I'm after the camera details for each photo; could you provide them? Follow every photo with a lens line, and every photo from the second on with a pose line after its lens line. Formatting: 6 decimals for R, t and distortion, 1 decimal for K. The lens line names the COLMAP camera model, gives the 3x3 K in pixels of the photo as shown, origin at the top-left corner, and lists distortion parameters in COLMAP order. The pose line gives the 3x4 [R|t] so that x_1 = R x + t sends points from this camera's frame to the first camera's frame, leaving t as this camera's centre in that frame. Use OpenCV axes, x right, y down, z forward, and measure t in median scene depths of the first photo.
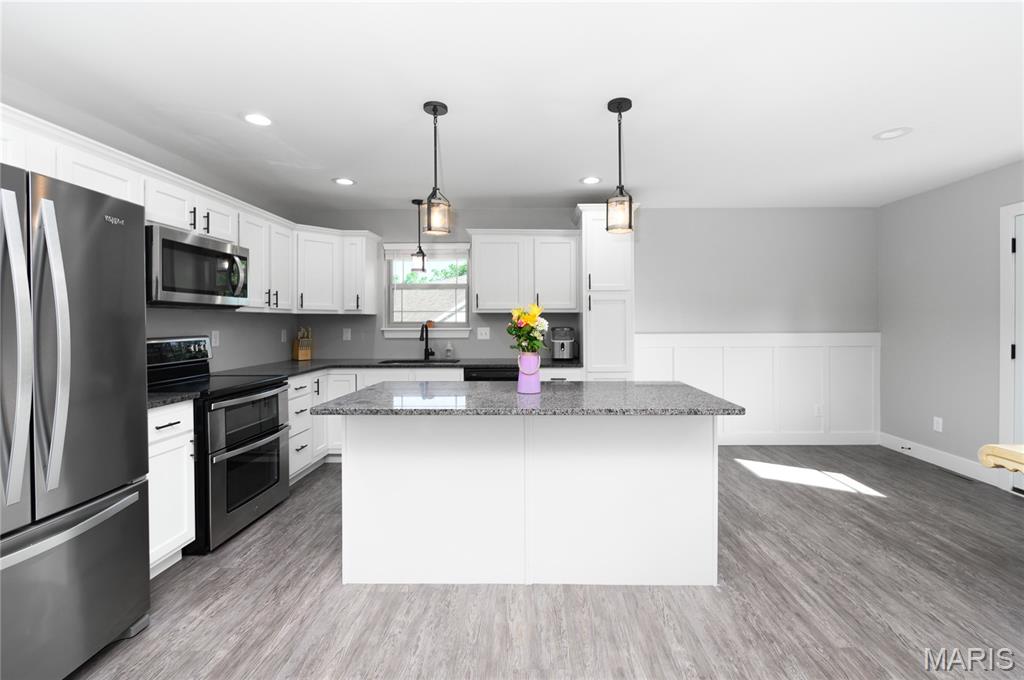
lens RADIAL K [[435.1, 0, 530.2], [0, 435.1, 325.0], [0, 0, 1]] dist [-0.006201, -0.000361]
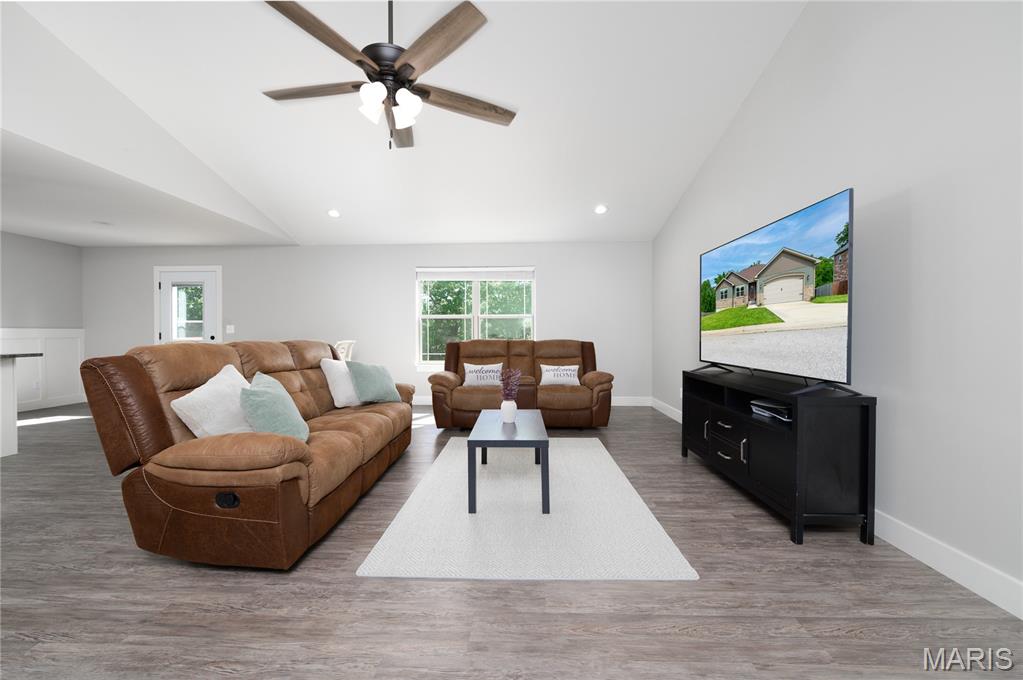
lens RADIAL K [[406.8, 0, 511.5], [0, 406.8, 340.0], [0, 0, 1]] dist [-0.006901, -0.000014]
pose [[0.027848, -0.011526, 0.999546, -0.823745], [0.005619, 0.999920, 0.011374, 0.070614], [-0.999596, 0.005299, 0.027911, -0.781568]]
